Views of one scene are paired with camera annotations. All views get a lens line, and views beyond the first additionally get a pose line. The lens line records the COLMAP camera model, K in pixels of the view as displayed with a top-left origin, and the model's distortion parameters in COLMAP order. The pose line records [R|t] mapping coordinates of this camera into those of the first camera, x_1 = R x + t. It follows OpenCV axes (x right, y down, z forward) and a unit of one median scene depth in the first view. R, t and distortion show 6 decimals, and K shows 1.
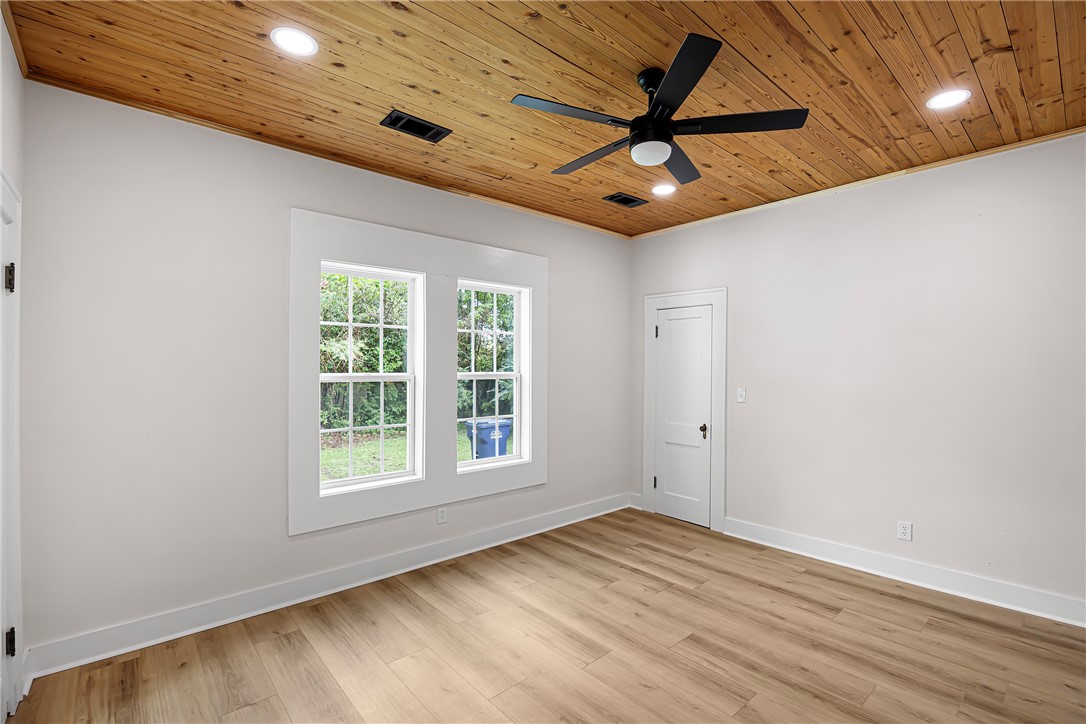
lens RADIAL K [[496.4, 0, 544.1], [0, 496.4, 367.2], [0, 0, 1]] dist [-0.014837, 0.000355]
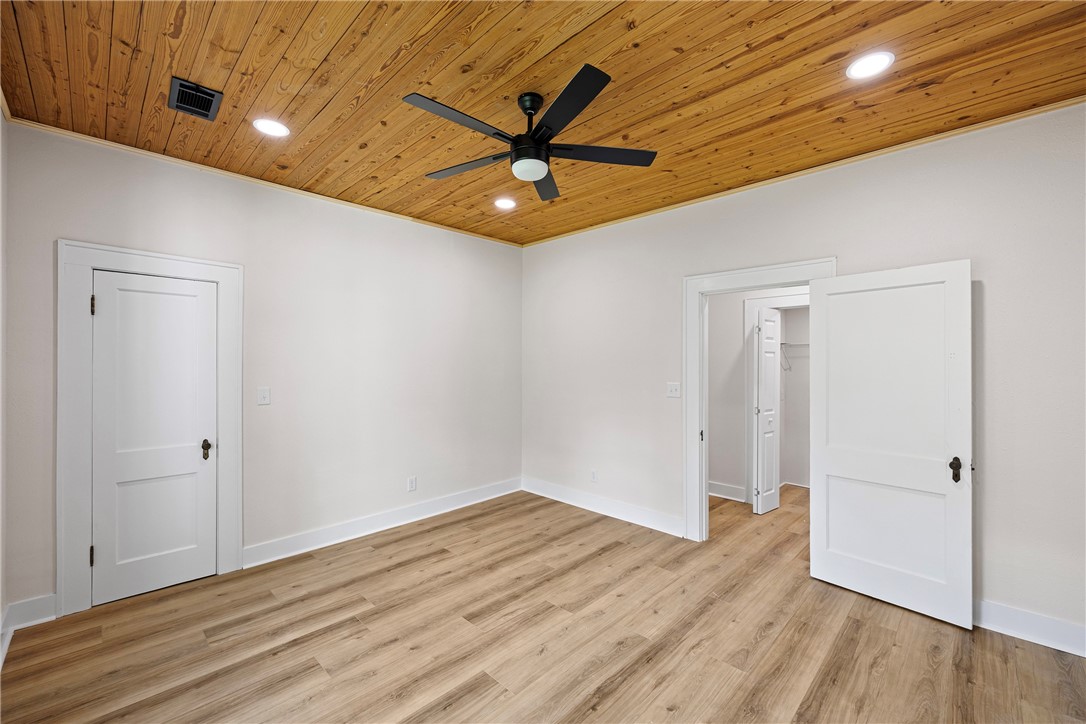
lens RADIAL K [[455.5, 0, 560.1], [0, 455.5, 350.0], [0, 0, 1]] dist [-0.000054, 0.000130]
pose [[-0.100849, 0.029396, 0.994467, -0.592480], [0.003489, 0.999568, -0.029193, 0.004787], [-0.994896, 0.000526, -0.100908, 0.763752]]
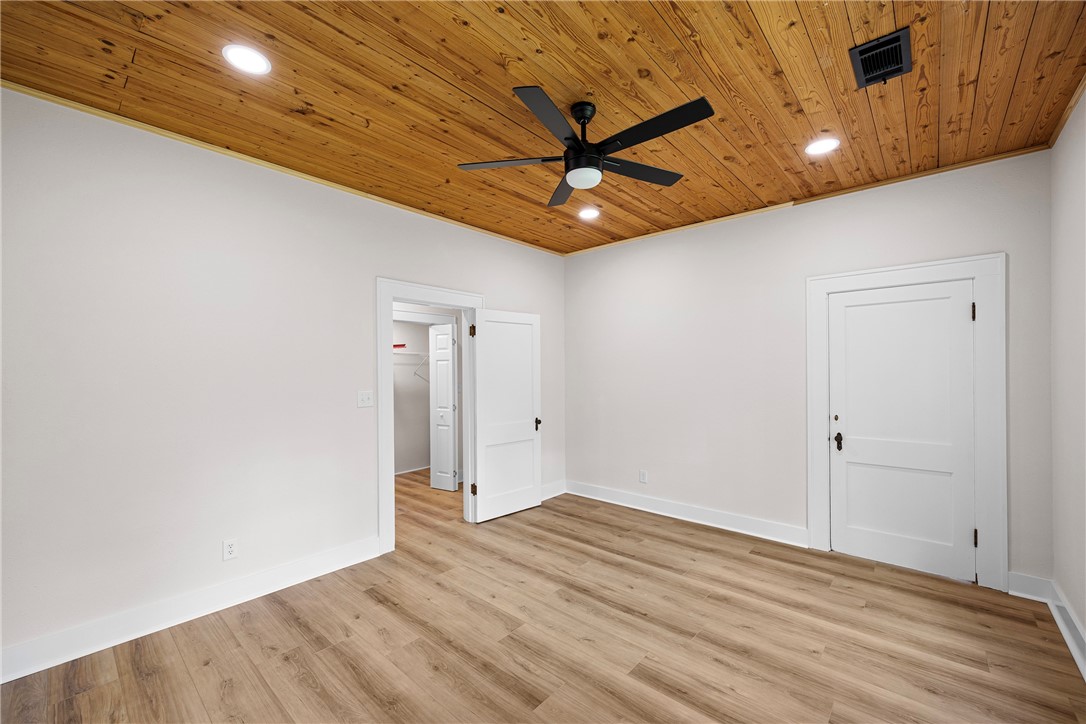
lens RADIAL K [[436.9, 0, 545.0], [0, 436.9, 359.2], [0, 0, 1]] dist [-0.002392, -0.000191]
pose [[-0.989722, 0.001699, -0.142997, 0.327744], [0.003853, 0.999883, -0.014785, -0.001819], [0.142955, -0.015184, -0.989613, 1.450371]]
